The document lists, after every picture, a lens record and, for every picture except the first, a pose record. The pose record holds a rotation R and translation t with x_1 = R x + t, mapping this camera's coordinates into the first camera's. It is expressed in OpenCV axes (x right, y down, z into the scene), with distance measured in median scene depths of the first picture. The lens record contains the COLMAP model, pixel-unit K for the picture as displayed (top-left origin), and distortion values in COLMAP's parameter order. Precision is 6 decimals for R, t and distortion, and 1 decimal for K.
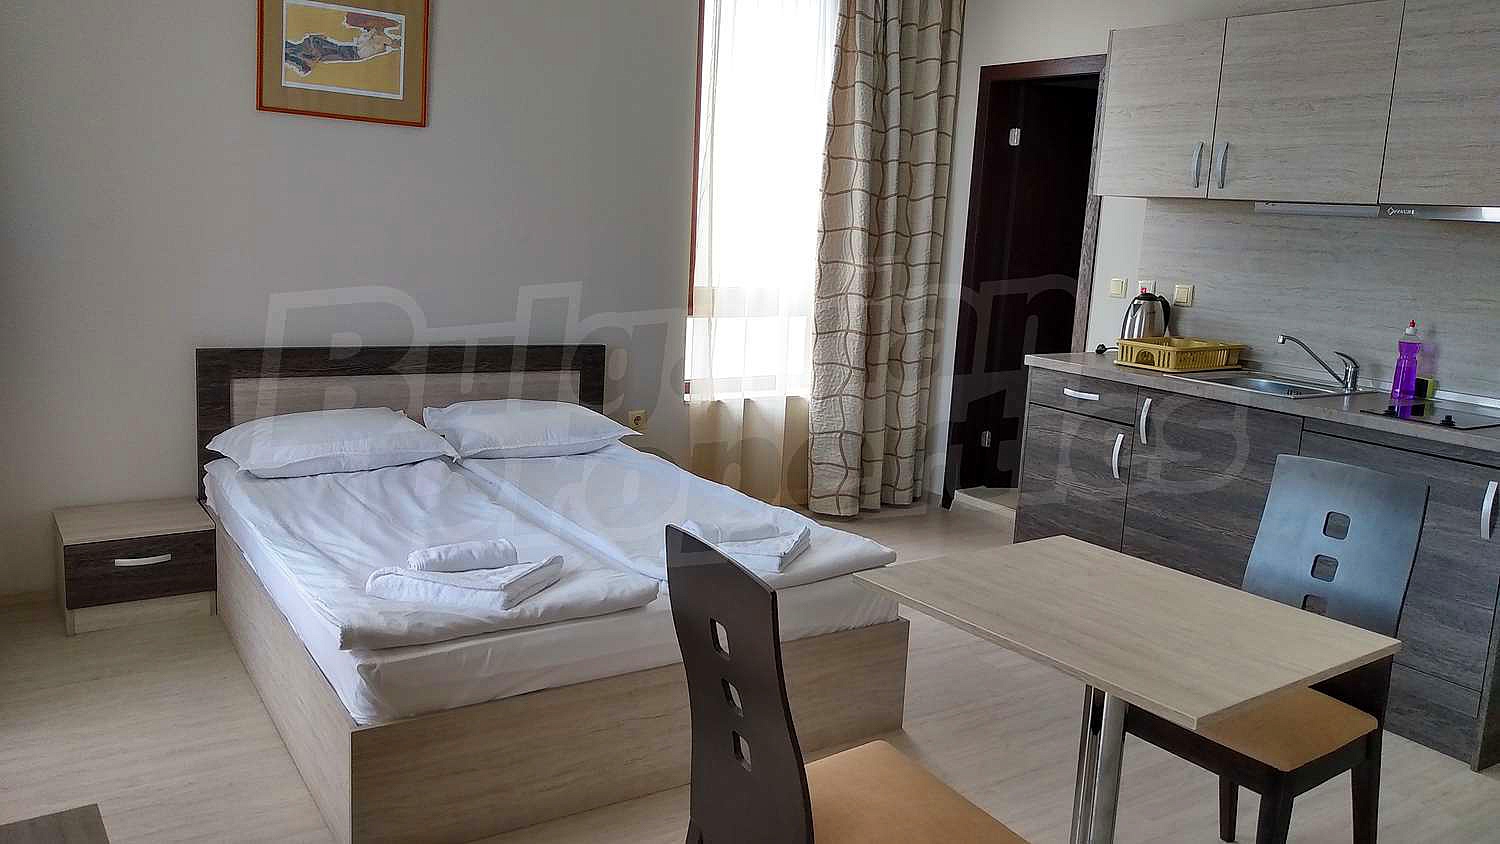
lens RADIAL K [[1059.9, 0, 750.0], [0, 1059.9, 422.0], [0, 0, 1]] dist [0.004037, 0.006765]
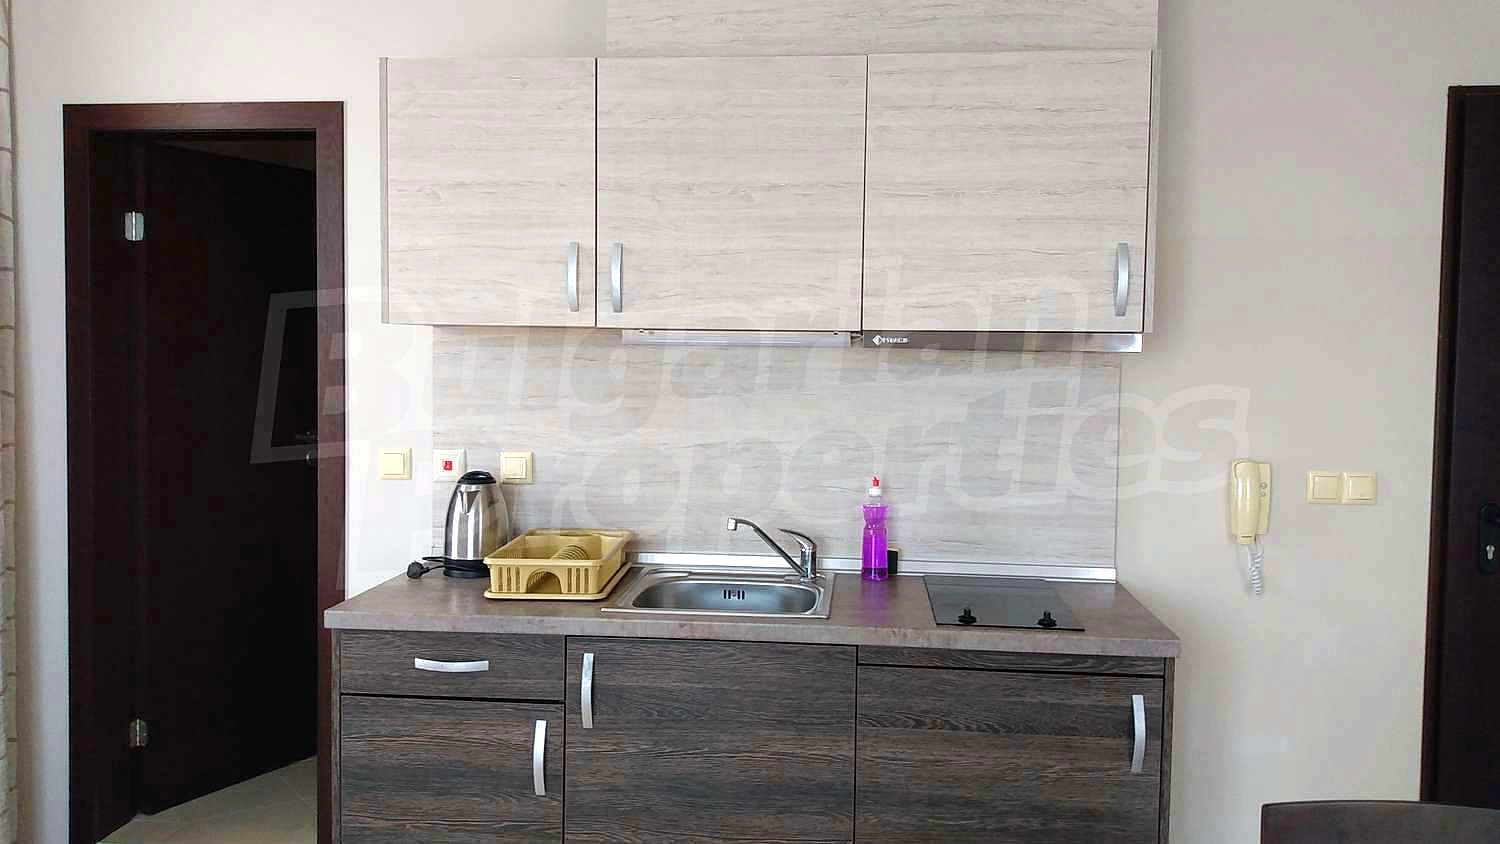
lens RADIAL K [[1193.5, 0, 750.0], [0, 1193.5, 422.0], [0, 0, 1]] dist [0.117406, -0.222626]
pose [[0.644517, -0.098408, 0.758231, -0.072892], [0.179612, 0.983419, -0.025041, -0.117448], [-0.743194, 0.152326, 0.651505, 0.455876]]
